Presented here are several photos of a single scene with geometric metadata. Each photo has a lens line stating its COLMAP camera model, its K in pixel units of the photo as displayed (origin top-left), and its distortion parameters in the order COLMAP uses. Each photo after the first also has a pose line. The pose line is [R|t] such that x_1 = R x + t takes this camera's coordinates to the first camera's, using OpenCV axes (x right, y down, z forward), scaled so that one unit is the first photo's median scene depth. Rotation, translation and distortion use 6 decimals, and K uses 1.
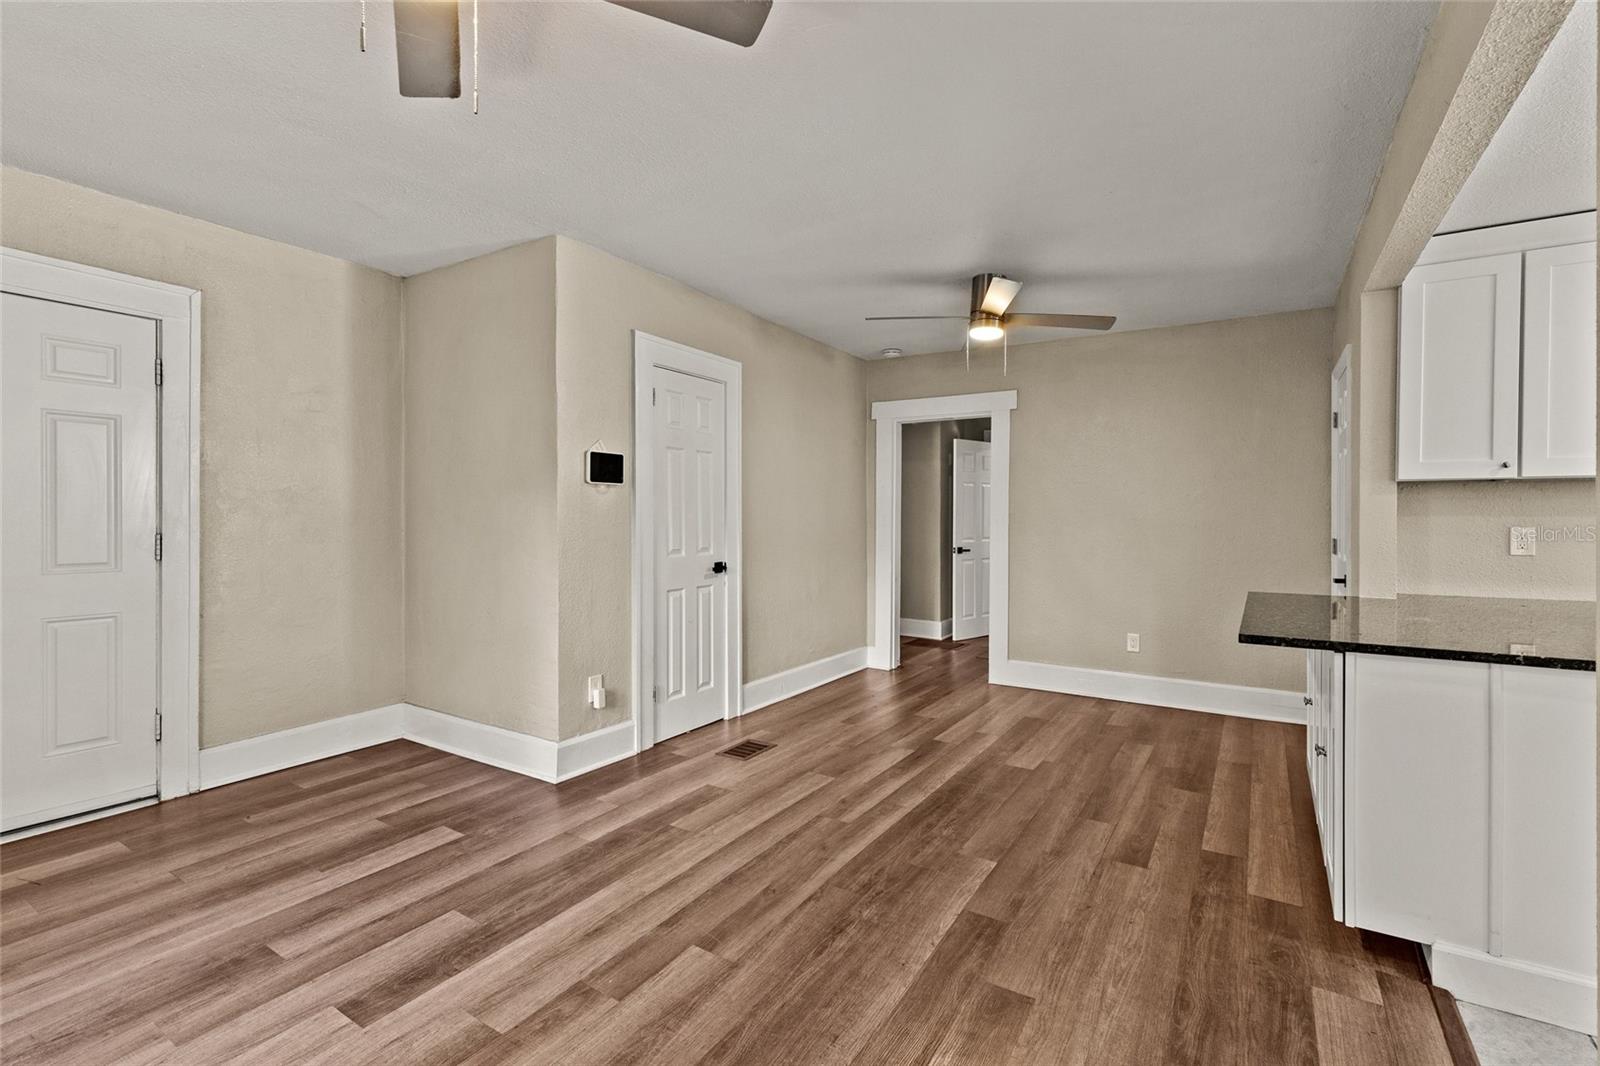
lens RADIAL K [[717.3, 0, 805.2], [0, 717.3, 524.5], [0, 0, 1]] dist [0.004978, -0.001249]
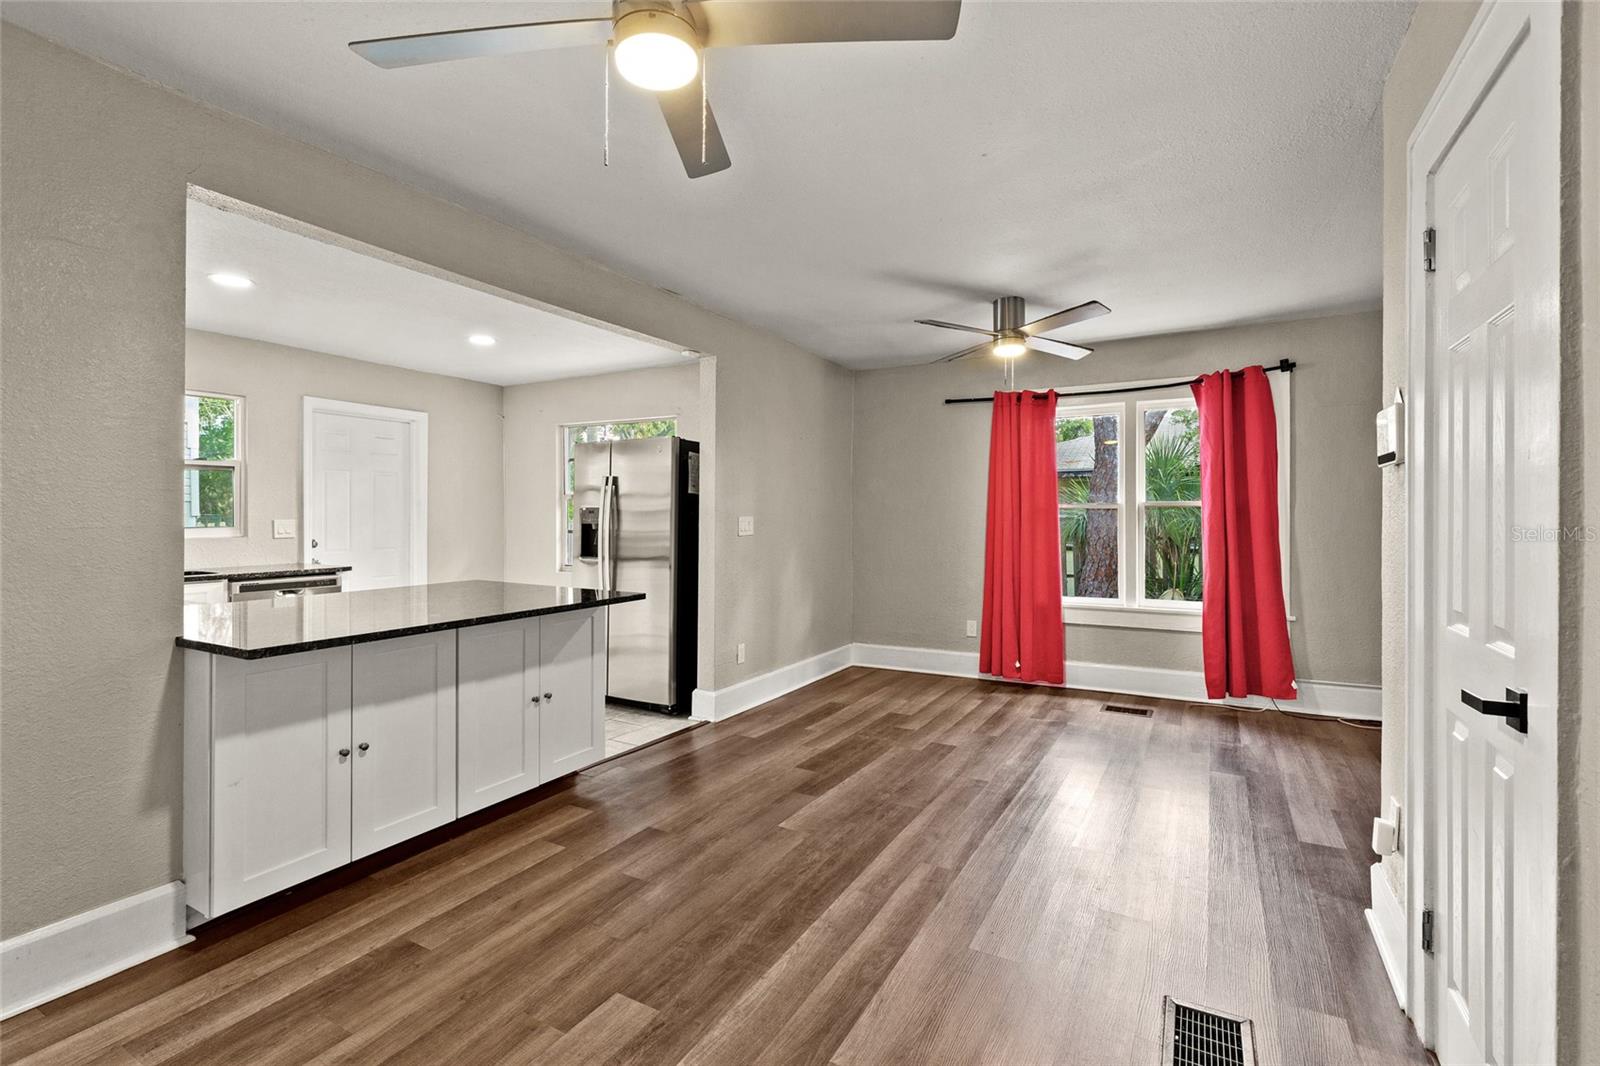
lens RADIAL K [[717.3, 0, 800.4], [0, 717.3, 518.9], [0, 0, 1]] dist [0.004978, -0.001249]
pose [[-0.998944, -0.005341, -0.045634, 0.236717], [-0.006015, 0.999875, 0.014645, -0.022489], [0.045550, 0.014904, -0.998851, 1.752476]]
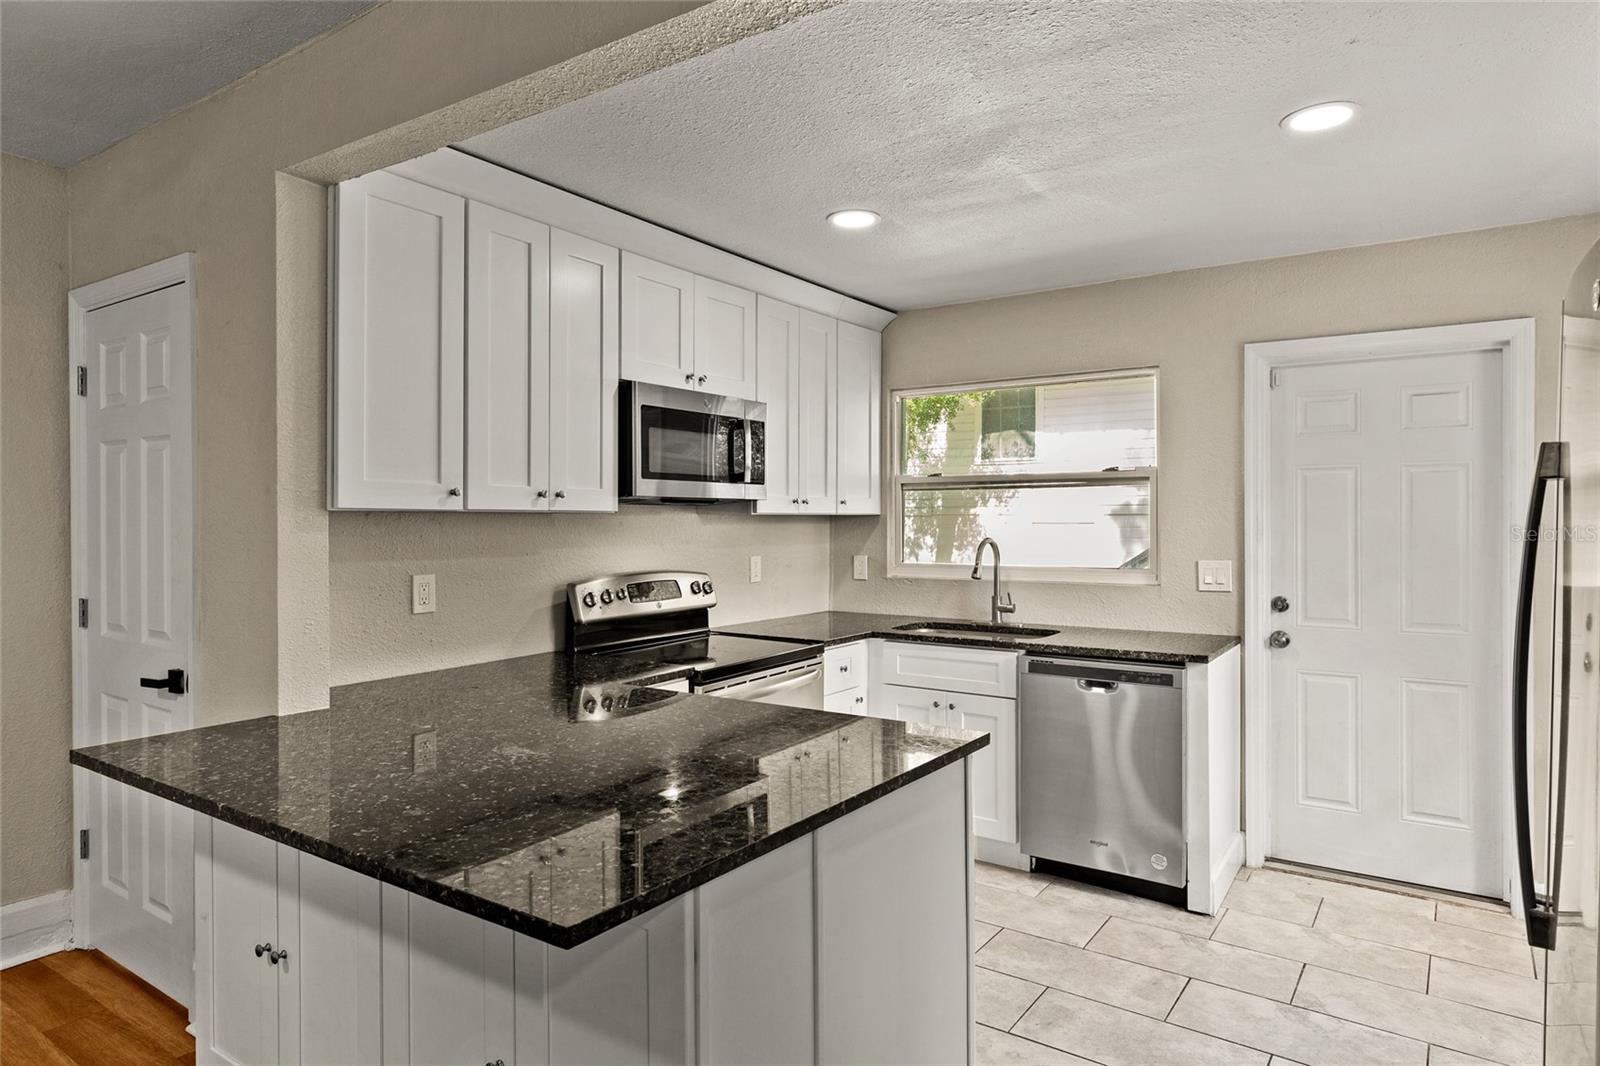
lens RADIAL K [[937.2, 0, 815.9], [0, 937.2, 526.4], [0, 0, 1]] dist [0.003433, -0.002027]
pose [[0.030371, -0.010271, 0.999486, 0.058258], [0.007771, 0.999919, 0.010040, -0.052185], [-0.999508, 0.007462, 0.030449, 0.580587]]
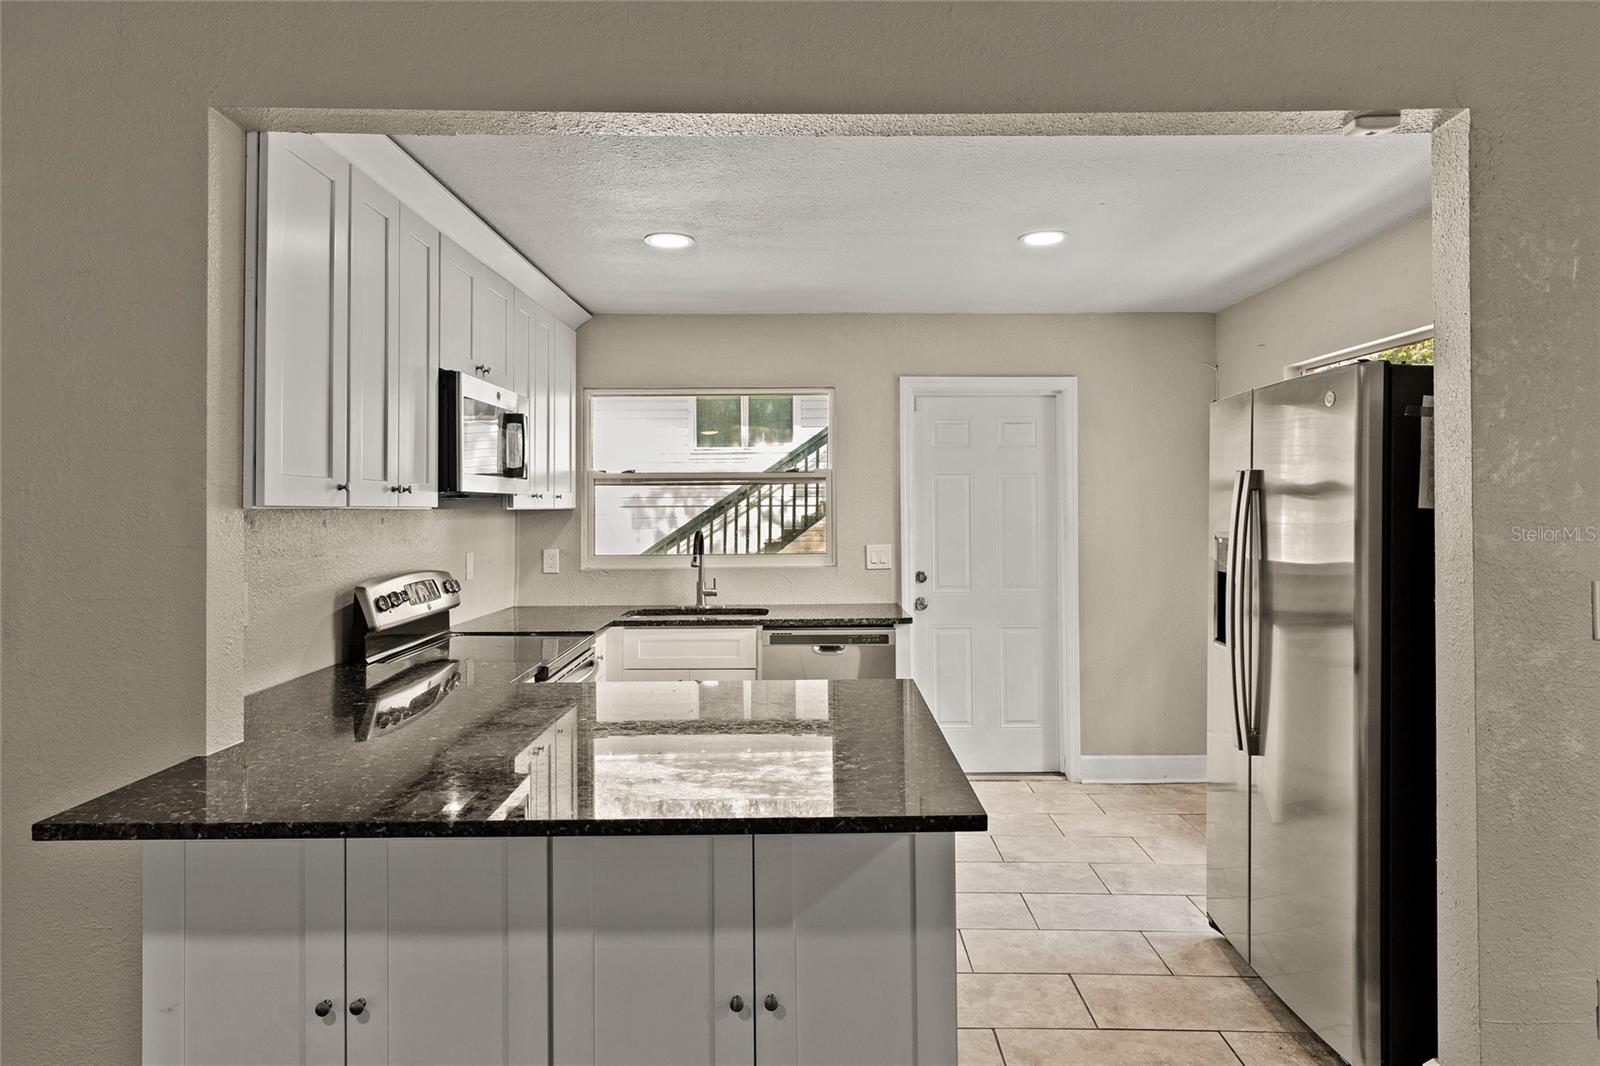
lens RADIAL K [[937.2, 0, 813.0], [0, 937.2, 496.9], [0, 0, 1]] dist [0.003433, -0.002027]
pose [[-0.538634, 0.010852, 0.842470, 0.048555], [0.009149, 0.999933, -0.007031, -0.060526], [-0.842490, 0.003921, -0.538698, 1.031916]]
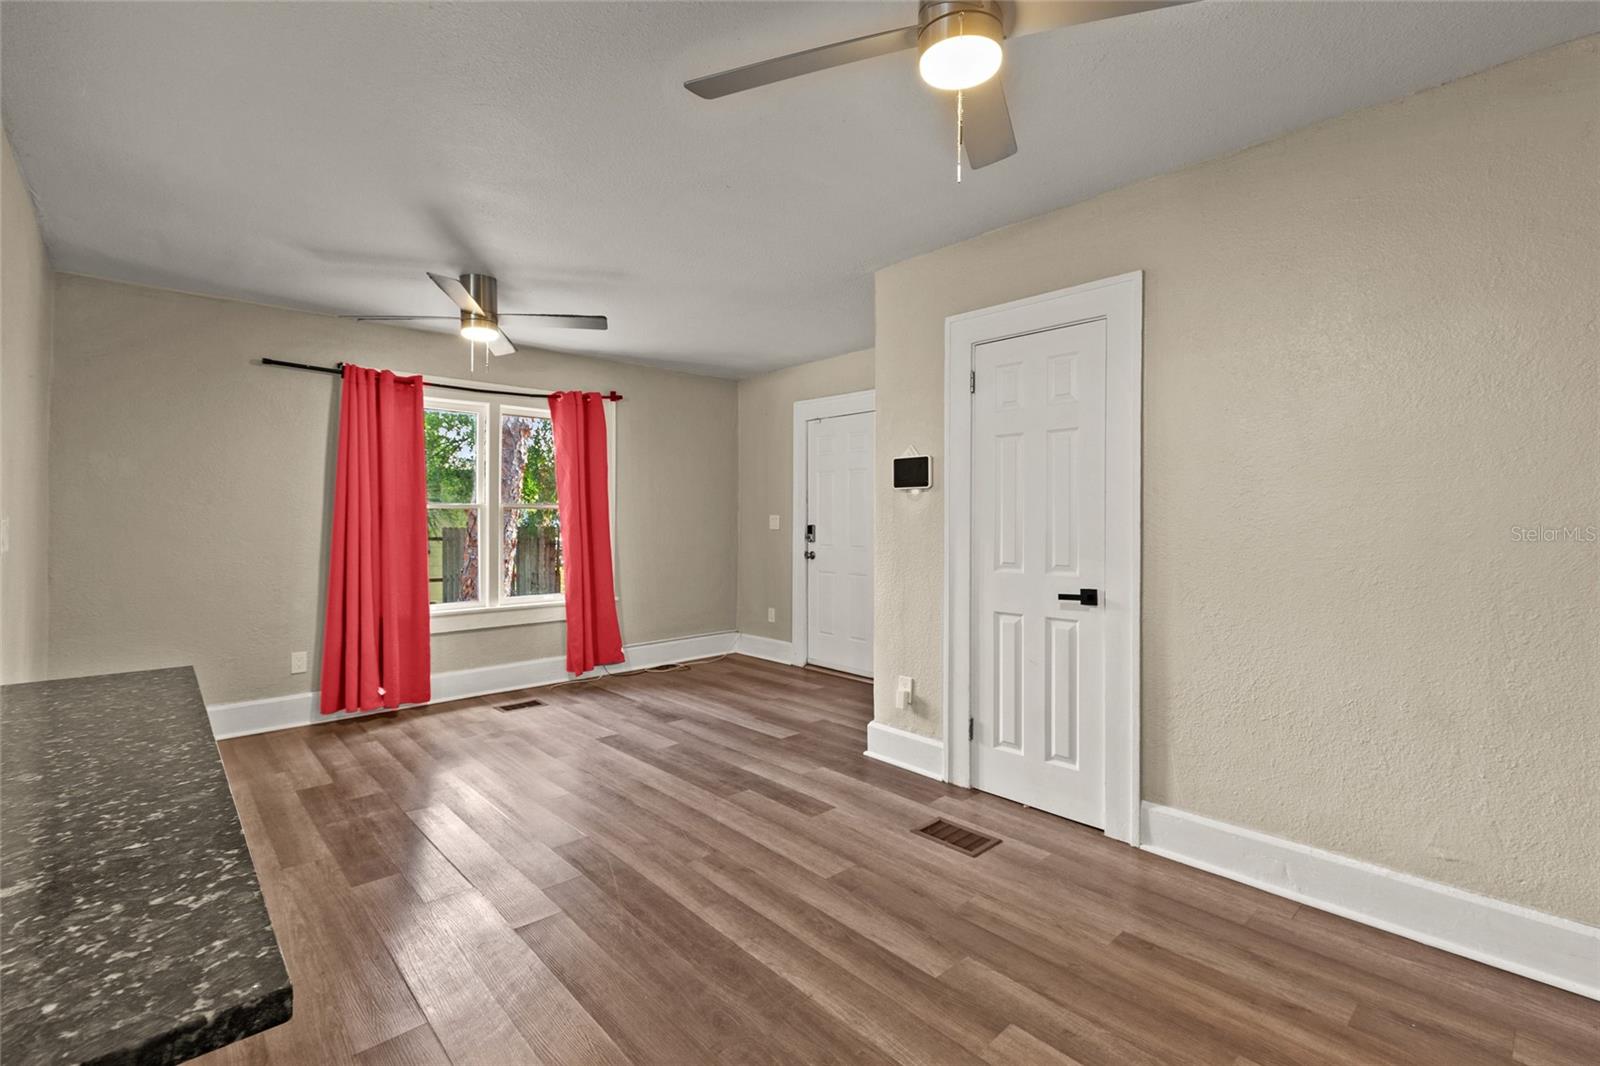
lens RADIAL K [[717.3, 0, 813.7], [0, 717.3, 510.2], [0, 0, 1]] dist [0.004978, -0.001249]
pose [[-0.254516, -0.016925, -0.966921, 0.828162], [-0.013333, 0.999813, -0.013991, -0.010898], [0.966977, 0.009331, -0.254694, 1.281227]]
